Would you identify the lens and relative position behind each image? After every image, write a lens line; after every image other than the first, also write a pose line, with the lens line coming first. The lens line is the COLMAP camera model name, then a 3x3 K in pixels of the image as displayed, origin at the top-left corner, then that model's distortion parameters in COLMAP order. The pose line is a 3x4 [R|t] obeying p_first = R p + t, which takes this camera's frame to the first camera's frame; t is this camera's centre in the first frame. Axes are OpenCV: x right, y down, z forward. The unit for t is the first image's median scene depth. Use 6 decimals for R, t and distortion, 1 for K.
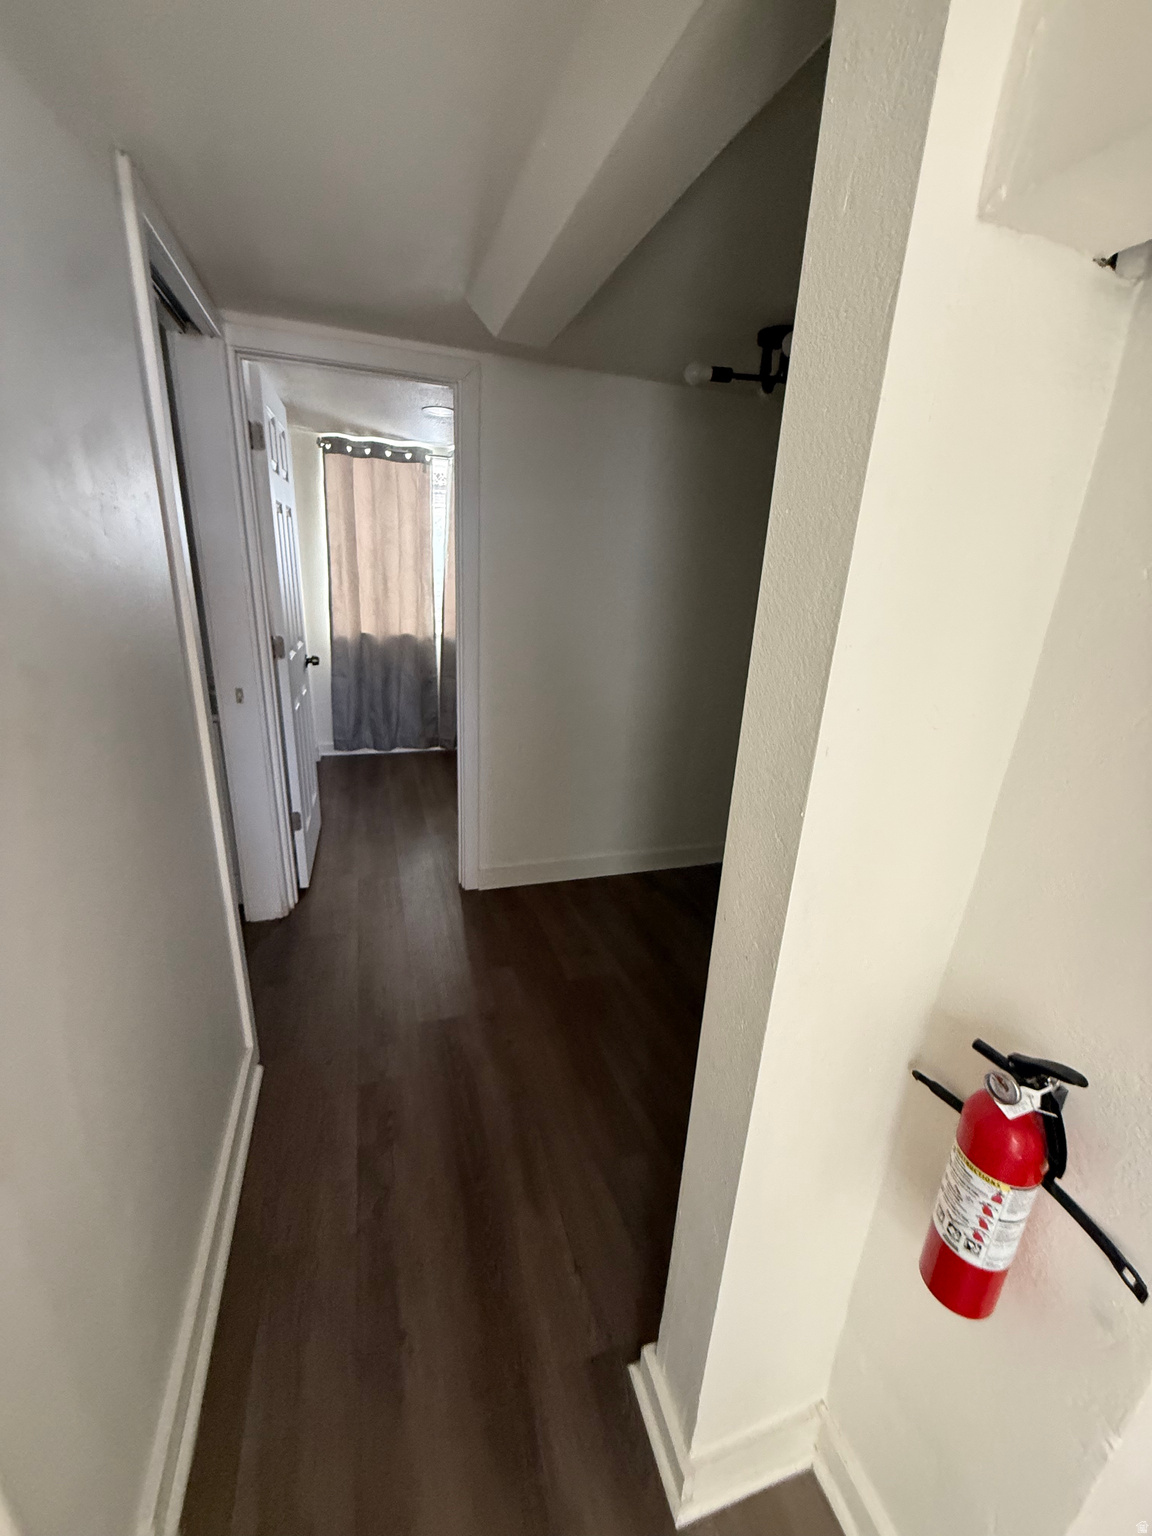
lens RADIAL K [[613.9, 0, 571.5], [0, 613.9, 762.5], [0, 0, 1]] dist [-0.000340, -0.000664]
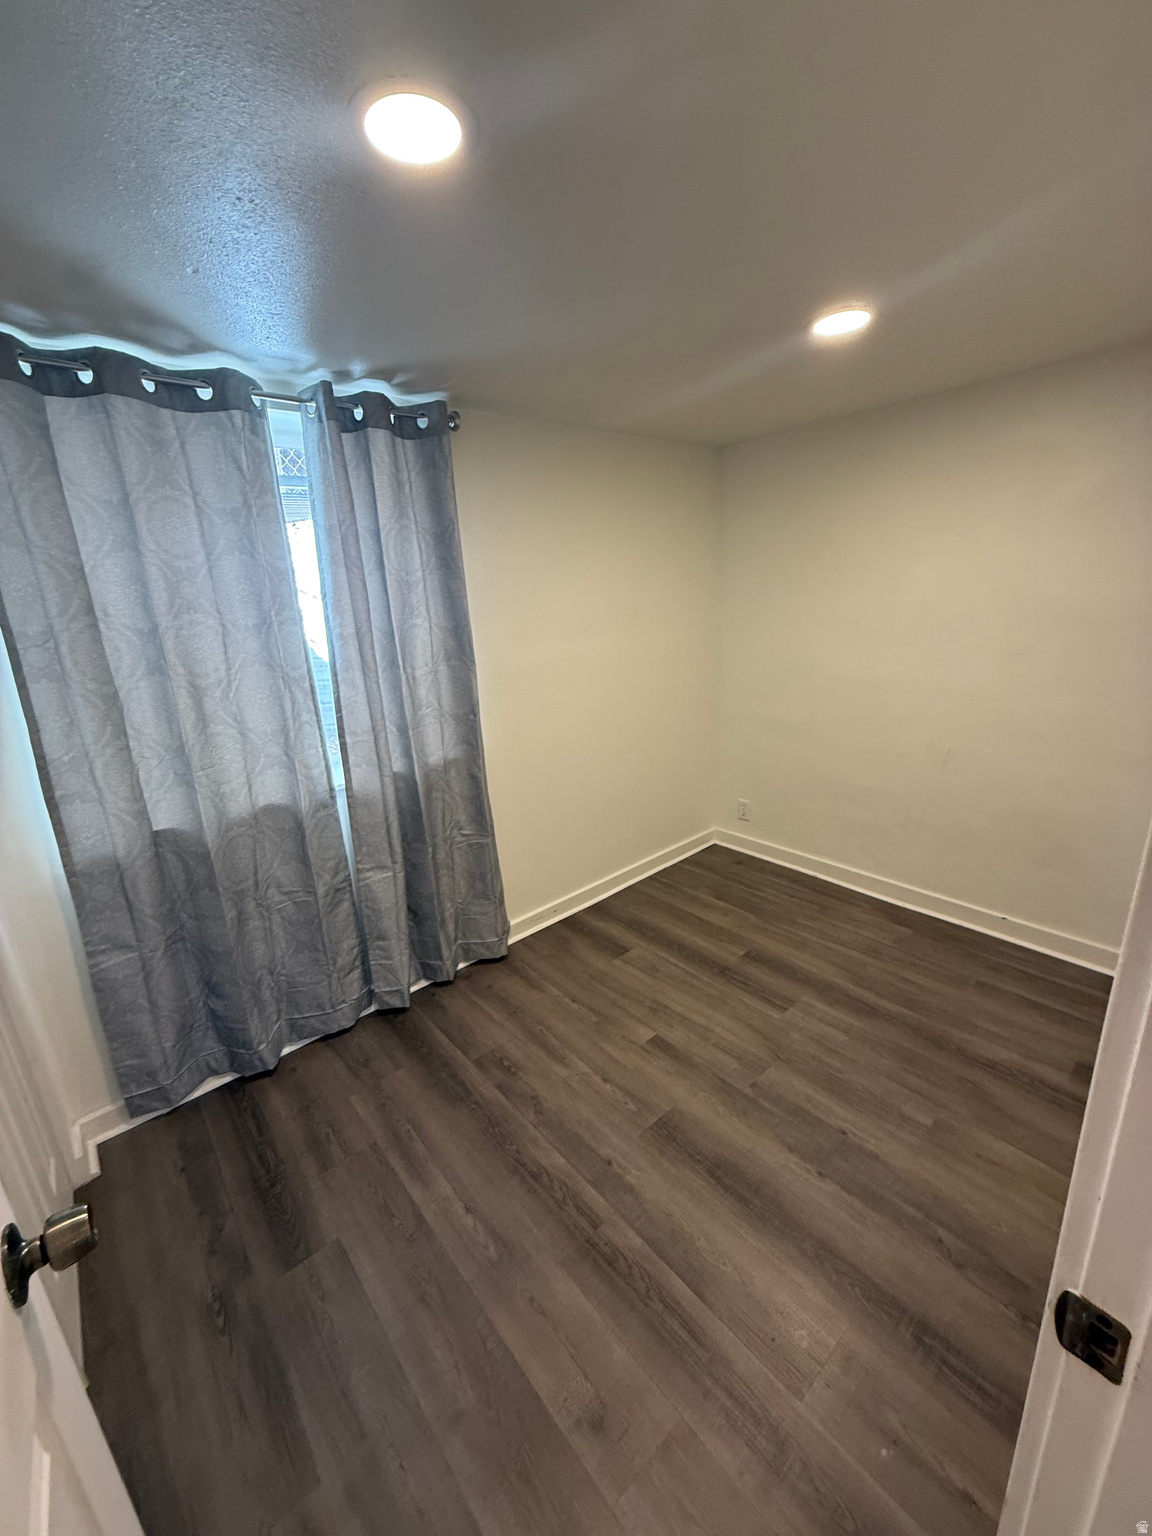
lens RADIAL K [[613.9, 0, 578.1], [0, 613.9, 770.7], [0, 0, 1]] dist [-0.000340, -0.000664]
pose [[0.923826, -0.200961, 0.325821, -0.211419], [0.215478, 0.976470, -0.008693, -0.190570], [-0.316408, 0.078238, 0.945391, 0.534044]]
